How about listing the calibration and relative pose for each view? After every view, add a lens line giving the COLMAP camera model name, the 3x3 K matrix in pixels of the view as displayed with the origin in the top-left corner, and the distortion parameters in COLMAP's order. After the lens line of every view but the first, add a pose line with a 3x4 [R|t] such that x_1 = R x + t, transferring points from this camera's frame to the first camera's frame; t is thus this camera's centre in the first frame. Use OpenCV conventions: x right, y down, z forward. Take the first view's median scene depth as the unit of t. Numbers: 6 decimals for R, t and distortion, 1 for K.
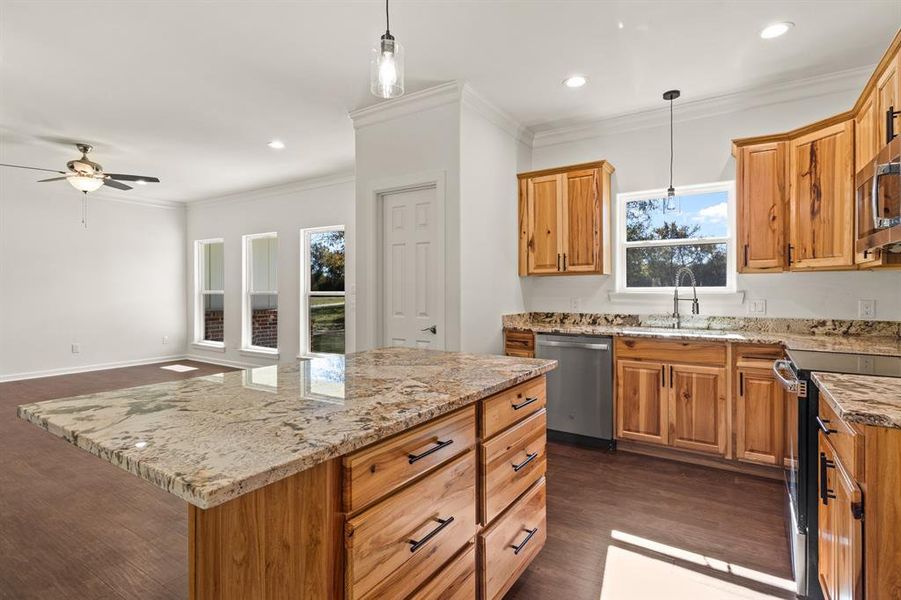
lens RADIAL K [[449.4, 0, 451.7], [0, 449.4, 291.5], [0, 0, 1]] dist [0.002200, 0.000430]
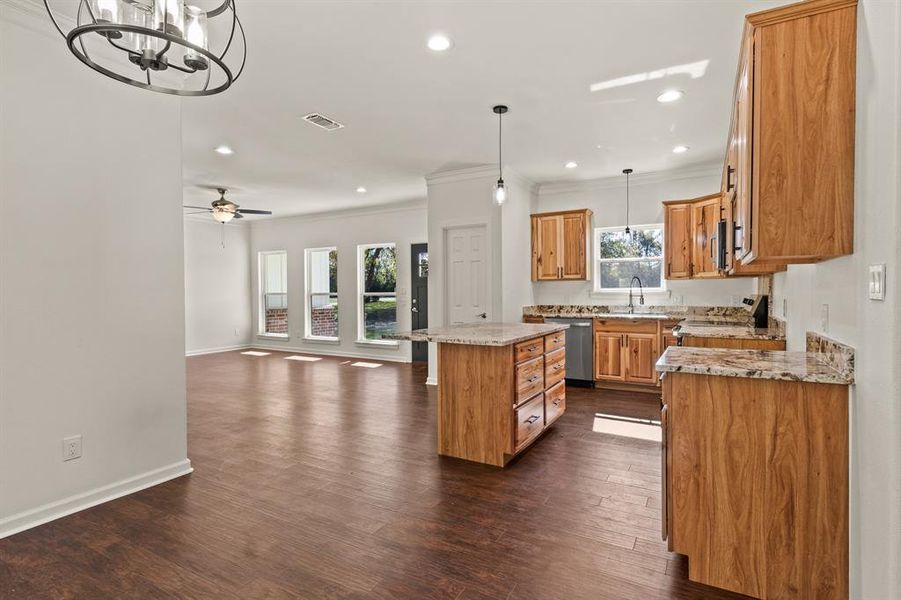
lens RADIAL K [[445.7, 0, 454.6], [0, 445.7, 296.9], [0, 0, 1]] dist [0.001532, 0.000676]
pose [[0.998107, -0.006308, 0.061172, -0.230841], [0.005639, 0.999923, 0.011099, 0.000405], [-0.061237, -0.010733, 0.998066, -0.559890]]
